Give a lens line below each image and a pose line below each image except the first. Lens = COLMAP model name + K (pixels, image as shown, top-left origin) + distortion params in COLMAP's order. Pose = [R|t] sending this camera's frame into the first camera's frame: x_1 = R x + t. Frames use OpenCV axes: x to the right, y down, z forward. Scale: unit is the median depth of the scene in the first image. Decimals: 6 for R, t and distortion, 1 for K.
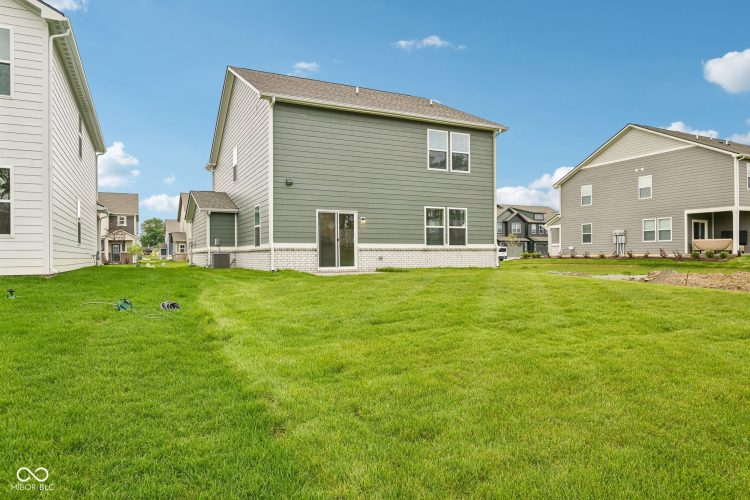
lens RADIAL K [[474.1, 0, 374.8], [0, 474.1, 251.5], [0, 0, 1]] dist [-0.019966, -0.000422]
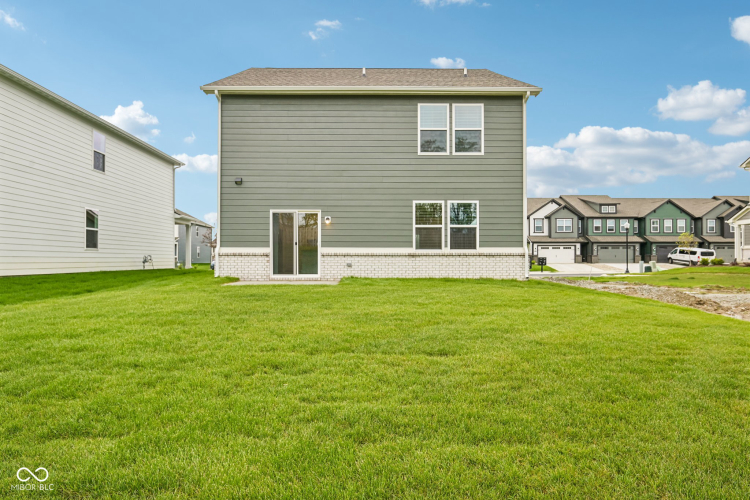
lens RADIAL K [[474.1, 0, 370.5], [0, 474.1, 253.6], [0, 0, 1]] dist [-0.019966, -0.000422]
pose [[0.904766, 0.001282, -0.425907, 0.378847], [-0.001999, 0.999997, -0.001236, -0.004960], [0.425904, 0.001969, 0.904766, 0.243553]]
